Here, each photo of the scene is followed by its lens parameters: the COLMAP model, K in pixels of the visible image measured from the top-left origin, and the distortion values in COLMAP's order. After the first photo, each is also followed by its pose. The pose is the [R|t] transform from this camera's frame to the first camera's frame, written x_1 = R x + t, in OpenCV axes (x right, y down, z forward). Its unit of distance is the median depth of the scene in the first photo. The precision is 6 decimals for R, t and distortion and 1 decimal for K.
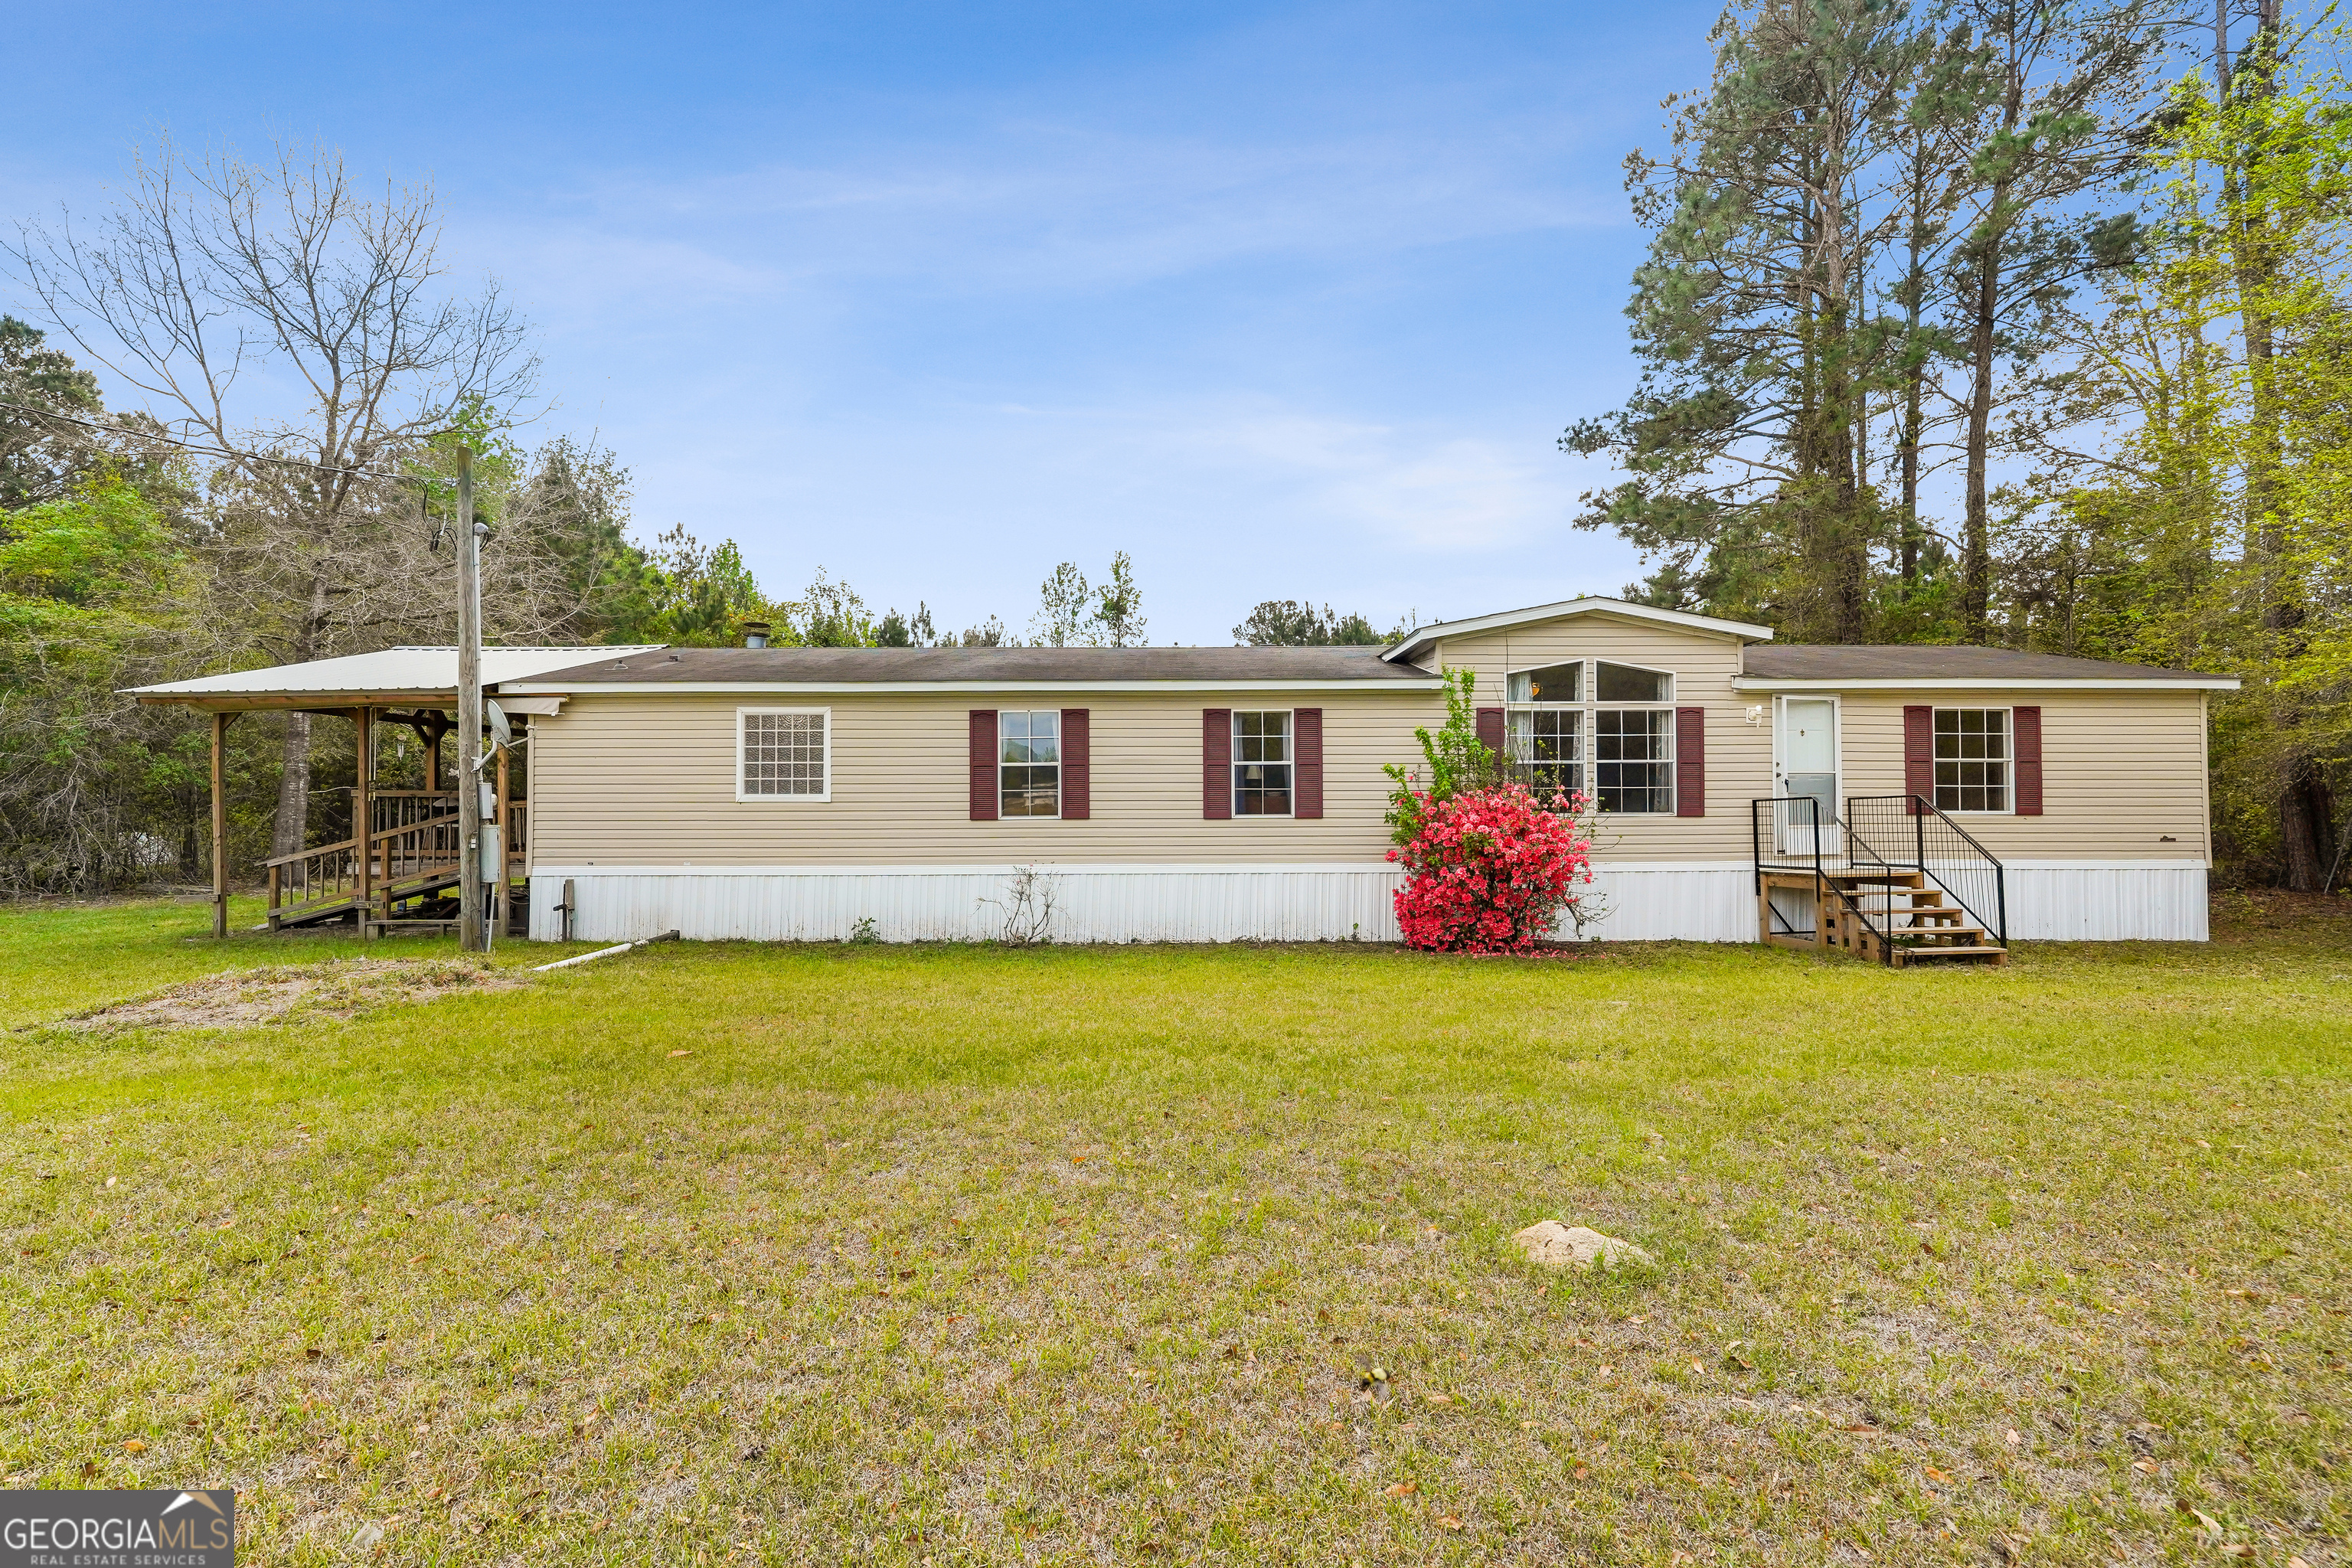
lens RADIAL K [[1065.8, 0, 1176.0], [0, 1065.8, 784.0], [0, 0, 1]] dist [-0.003191, 0.000253]
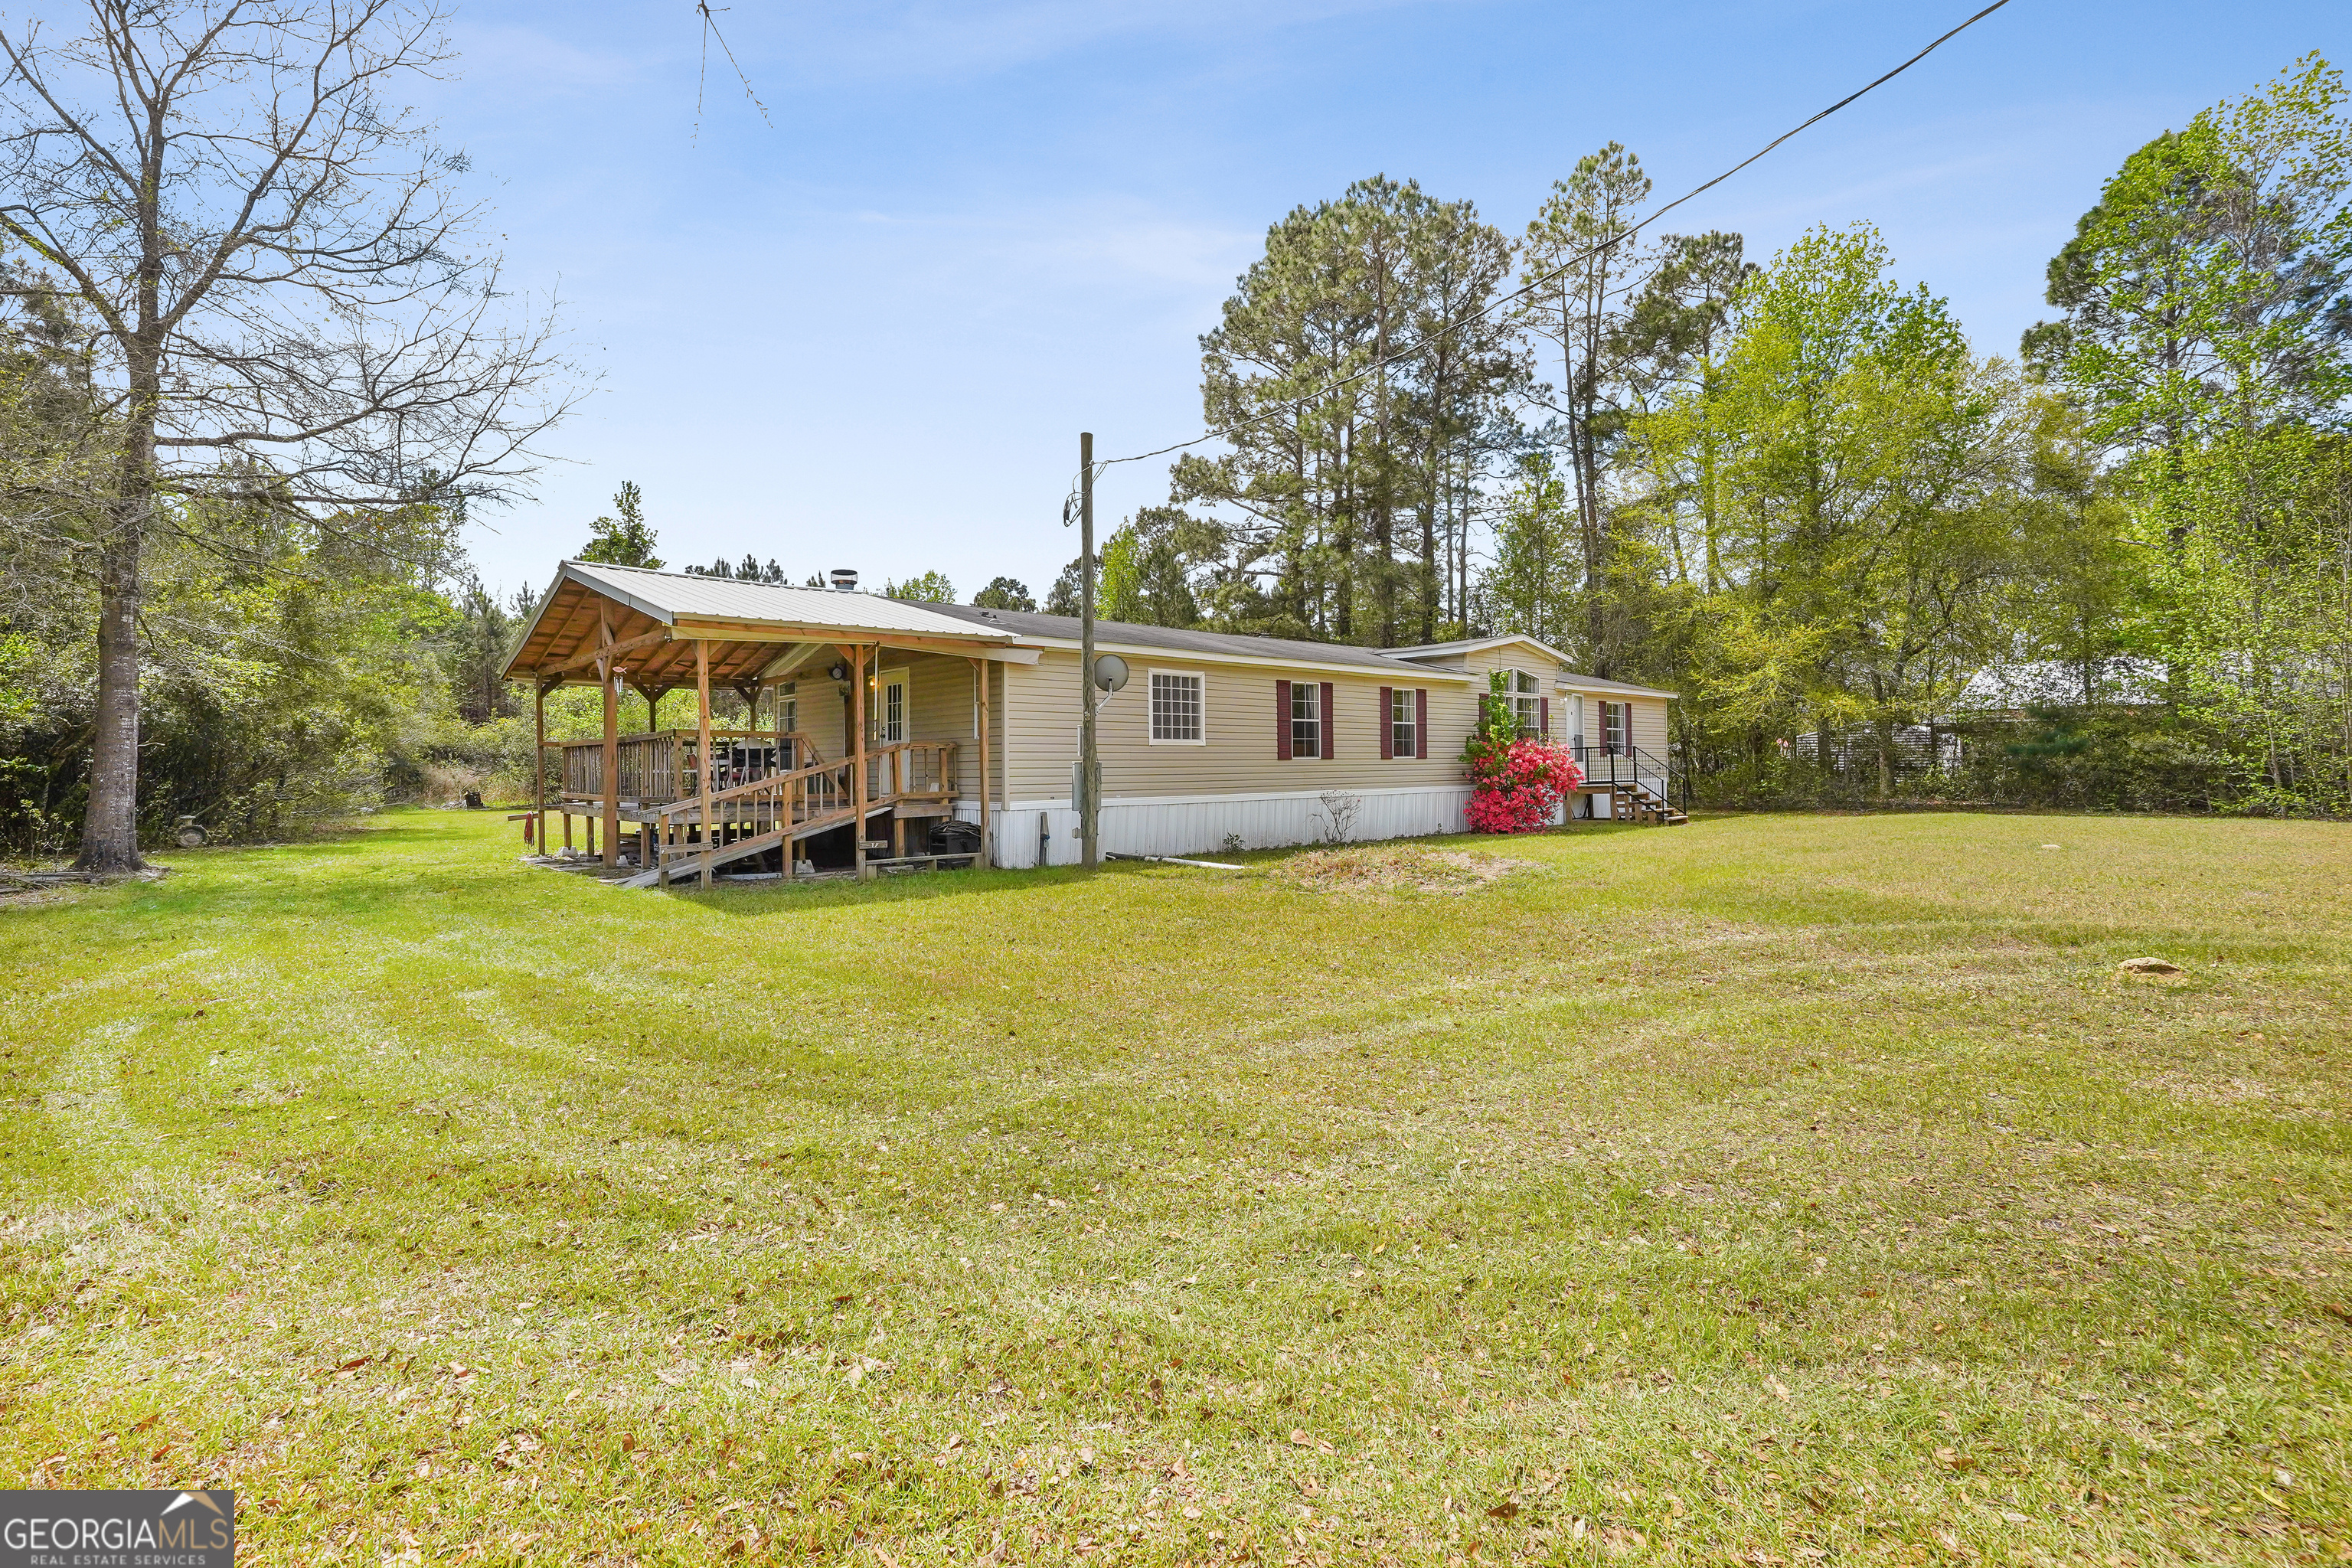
lens RADIAL K [[1051.3, 0, 1164.7], [0, 1051.3, 790.6], [0, 0, 1]] dist [-0.002091, 0.000124]
pose [[0.752364, -0.019826, 0.658449, -1.181739], [-0.021299, 0.998292, 0.054396, 0.002789], [-0.658403, -0.054950, 0.750657, 0.070487]]
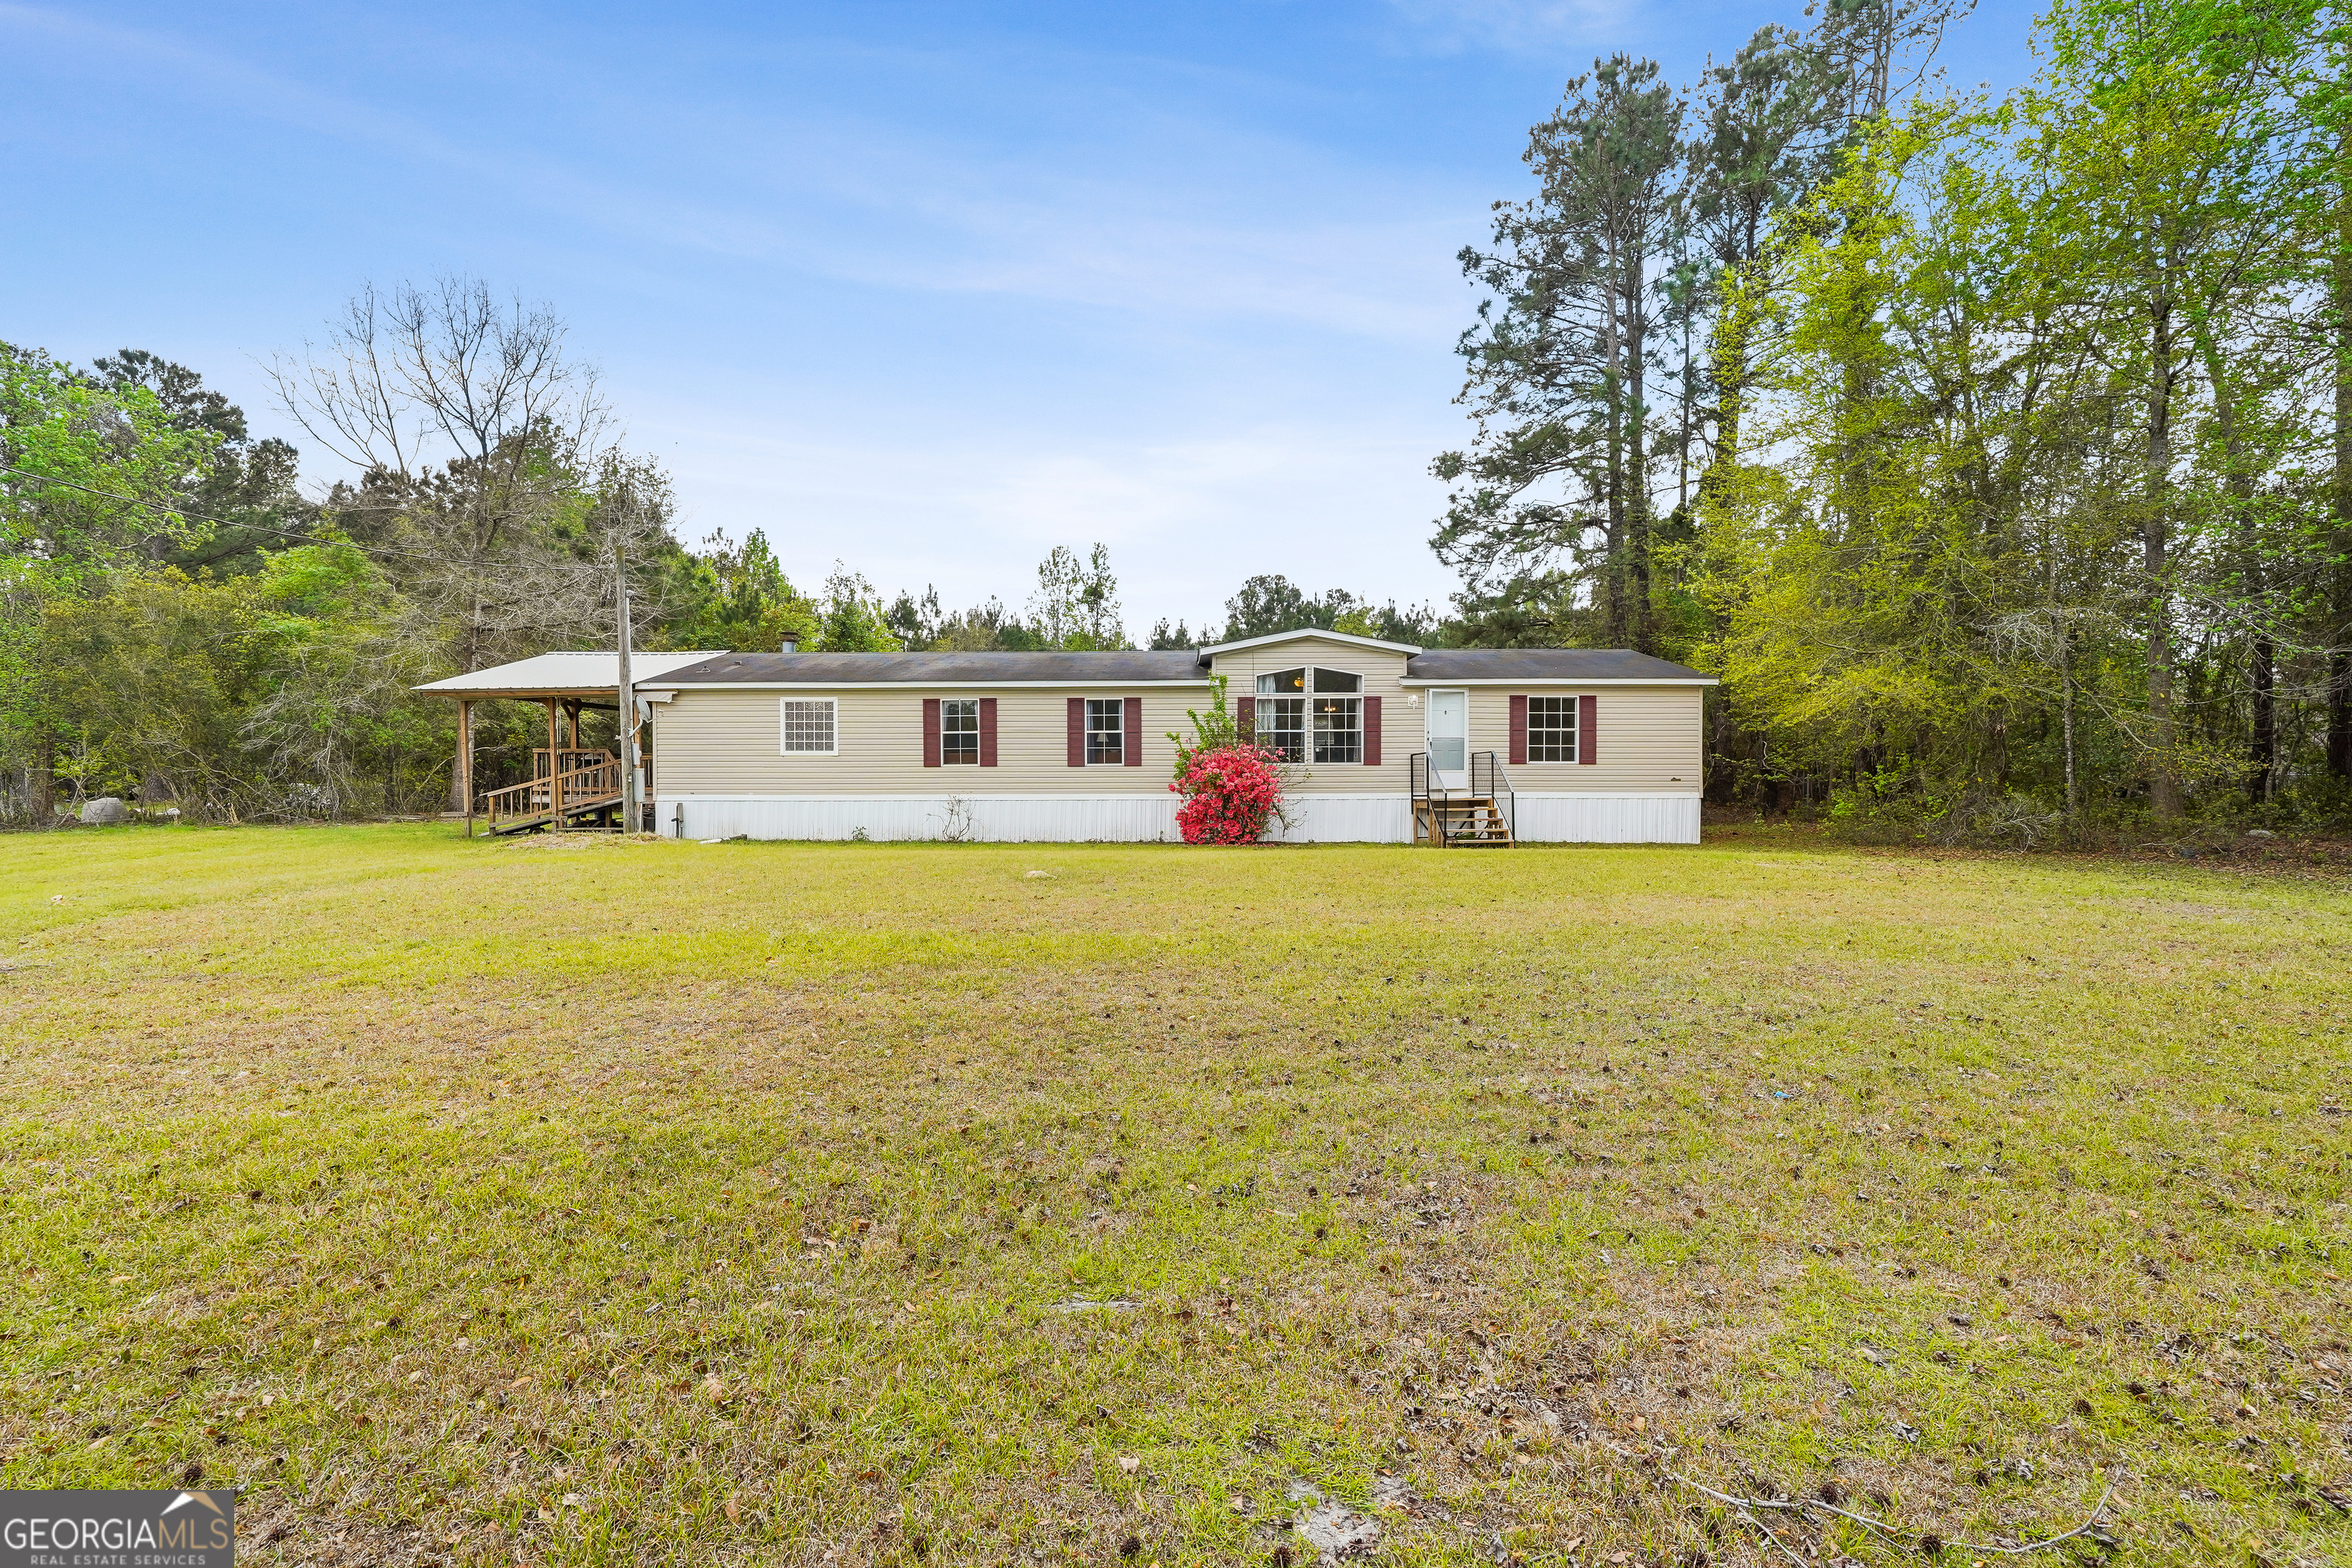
lens RADIAL K [[1065.8, 0, 1176.0], [0, 1065.8, 784.0], [0, 0, 1]] dist [-0.003191, 0.000253]
pose [[0.999775, 0.000749, -0.021182, 0.221589], [-0.000027, 0.999420, 0.034065, 0.004652], [0.021196, -0.034057, 0.999195, -0.603483]]
